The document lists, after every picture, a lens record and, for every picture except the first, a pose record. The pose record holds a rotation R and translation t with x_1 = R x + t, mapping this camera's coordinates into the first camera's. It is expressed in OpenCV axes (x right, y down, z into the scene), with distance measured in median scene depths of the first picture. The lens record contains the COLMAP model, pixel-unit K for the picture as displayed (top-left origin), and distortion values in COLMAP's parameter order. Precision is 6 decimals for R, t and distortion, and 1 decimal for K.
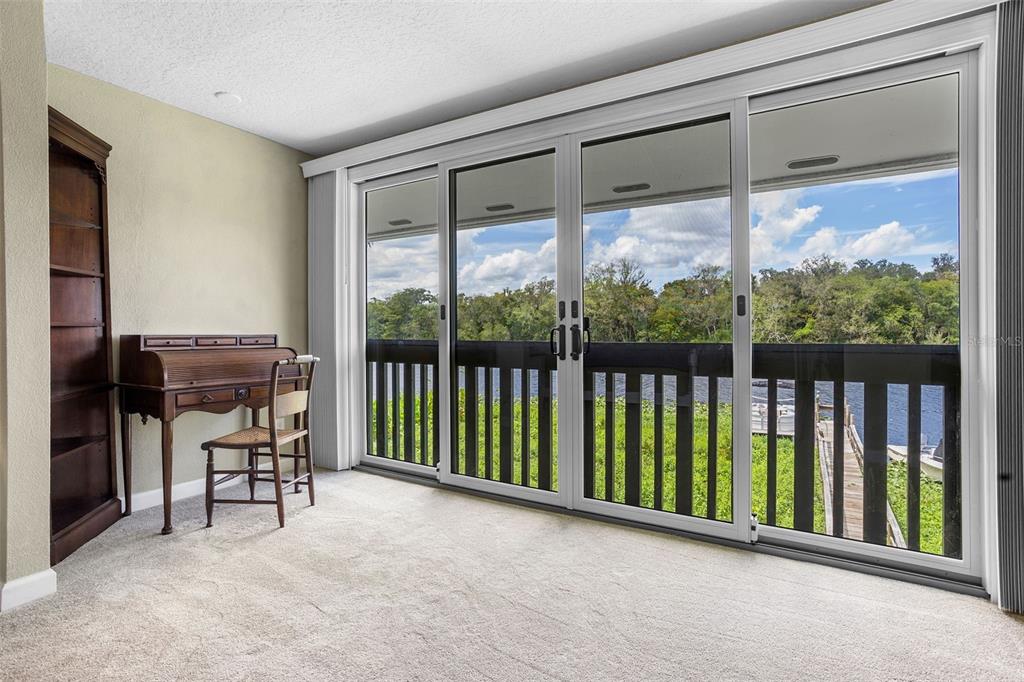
lens RADIAL K [[511.4, 0, 510.2], [0, 511.4, 331.7], [0, 0, 1]] dist [0.001512, 0.000278]
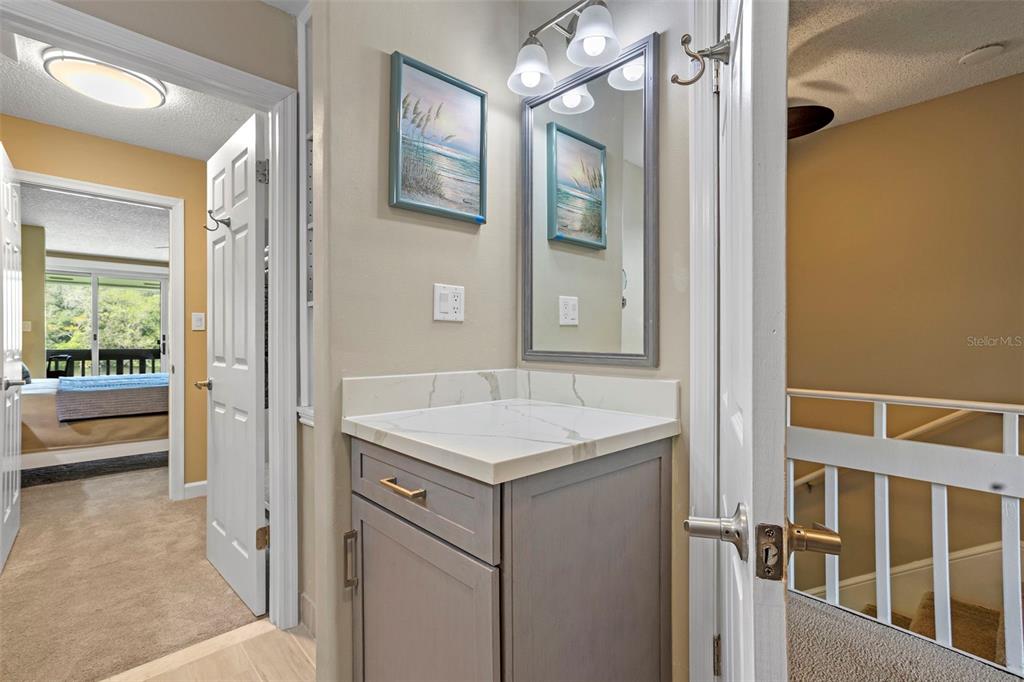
lens RADIAL K [[473.9, 0, 535.6], [0, 473.9, 338.0], [0, 0, 1]] dist [0.003087, 0.000684]
pose [[0.266879, 0.003723, 0.963723, -1.373444], [0.010075, 0.999927, -0.006652, 0.001066], [-0.963677, 0.011485, 0.266822, -1.985195]]
